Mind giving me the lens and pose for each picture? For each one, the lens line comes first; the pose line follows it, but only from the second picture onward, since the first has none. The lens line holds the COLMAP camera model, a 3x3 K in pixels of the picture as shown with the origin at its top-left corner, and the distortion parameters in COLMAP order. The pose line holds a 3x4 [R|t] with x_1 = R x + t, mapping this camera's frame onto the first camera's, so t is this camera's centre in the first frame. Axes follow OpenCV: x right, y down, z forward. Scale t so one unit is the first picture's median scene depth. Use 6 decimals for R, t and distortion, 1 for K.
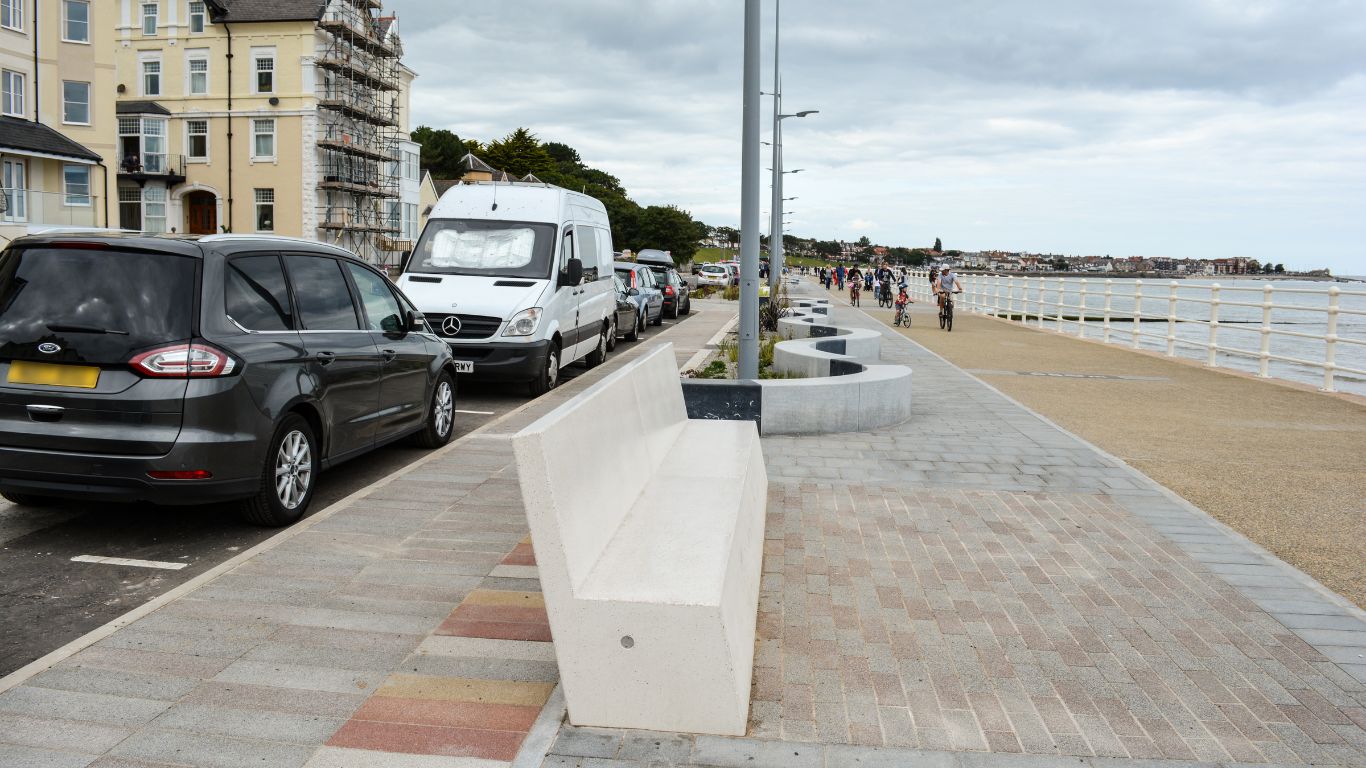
lens RADIAL K [[1165.3, 0, 683.0], [0, 1165.3, 384.0], [0, 0, 1]] dist [0.004553, -0.003433]
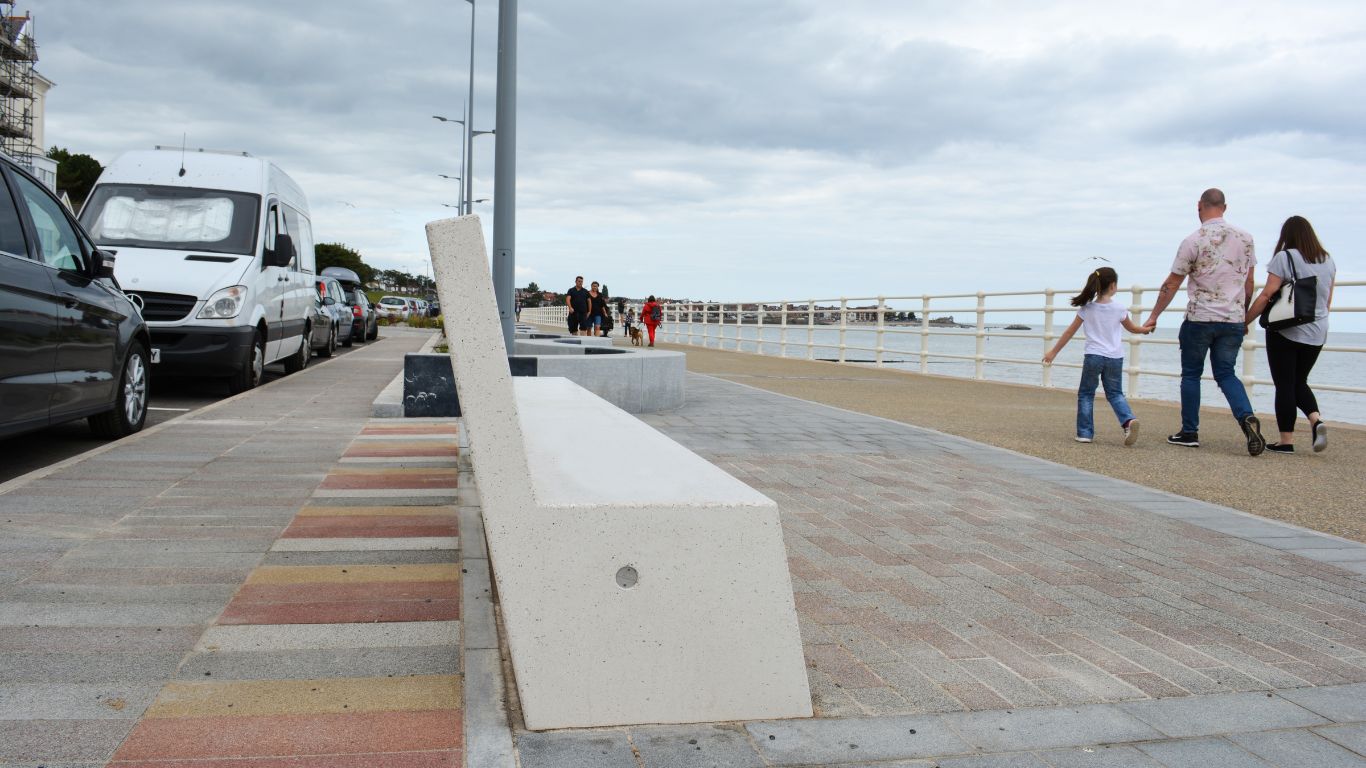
lens RADIAL K [[1158.2, 0, 683.3], [0, 1158.2, 331.1], [0, 0, 1]] dist [-0.011015, -0.014359]
pose [[0.959952, -0.012983, 0.279865, -0.053845], [0.036218, 0.996295, -0.078009, 0.043103], [-0.277815, 0.085021, 0.956865, 0.124967]]
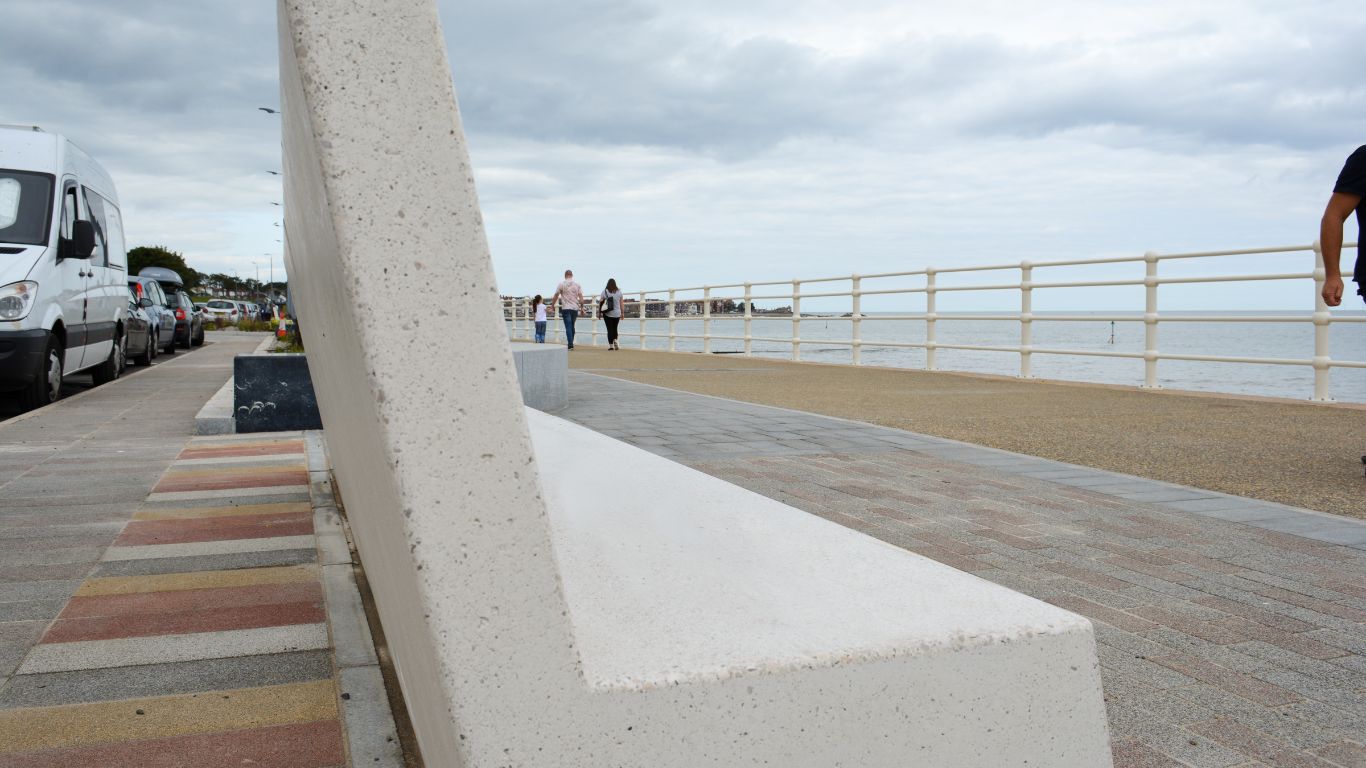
lens RADIAL K [[1144.8, 0, 717.1], [0, 1144.8, 315.0], [0, 0, 1]] dist [-0.052983, -0.009590]
pose [[0.899573, -0.035399, 0.435334, -0.048597], [0.077037, 0.993943, -0.078369, 0.038567], [-0.429923, 0.104035, 0.896852, 0.231329]]
